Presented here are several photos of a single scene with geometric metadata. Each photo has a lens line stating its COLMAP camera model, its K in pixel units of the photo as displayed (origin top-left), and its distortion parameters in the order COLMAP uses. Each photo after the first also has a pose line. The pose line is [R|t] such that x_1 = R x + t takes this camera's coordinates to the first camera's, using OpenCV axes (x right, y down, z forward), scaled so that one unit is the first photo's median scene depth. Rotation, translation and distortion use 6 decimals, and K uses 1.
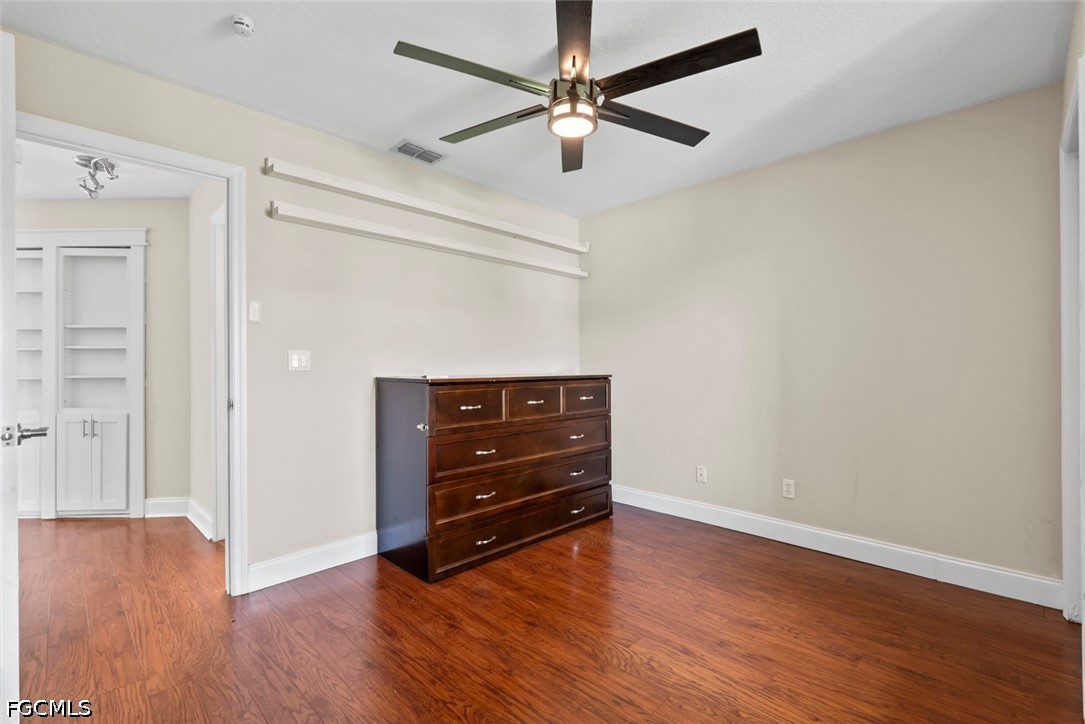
lens RADIAL K [[481.2, 0, 543.7], [0, 481.2, 366.8], [0, 0, 1]] dist [0.001820, 0.000174]
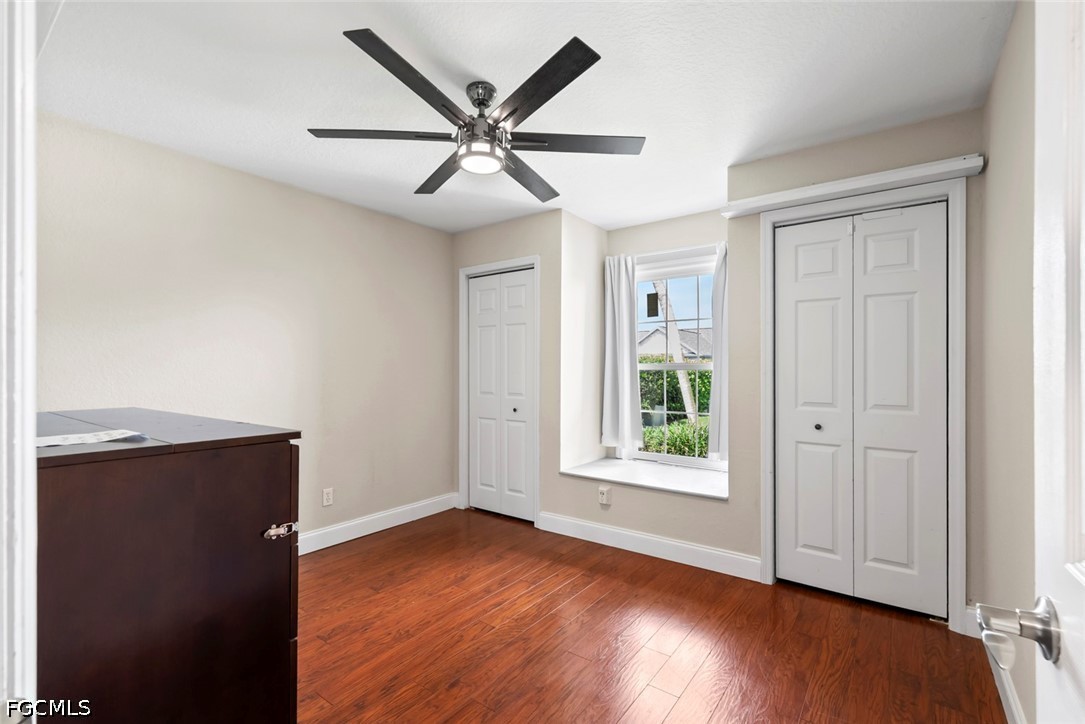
lens RADIAL K [[481.2, 0, 543.7], [0, 481.2, 366.8], [0, 0, 1]] dist [0.001820, 0.000174]
pose [[-0.147852, 0.010460, 0.988954, -0.909671], [0.000691, 0.999945, -0.010473, -0.044800], [-0.989009, -0.000865, -0.147851, 0.934421]]
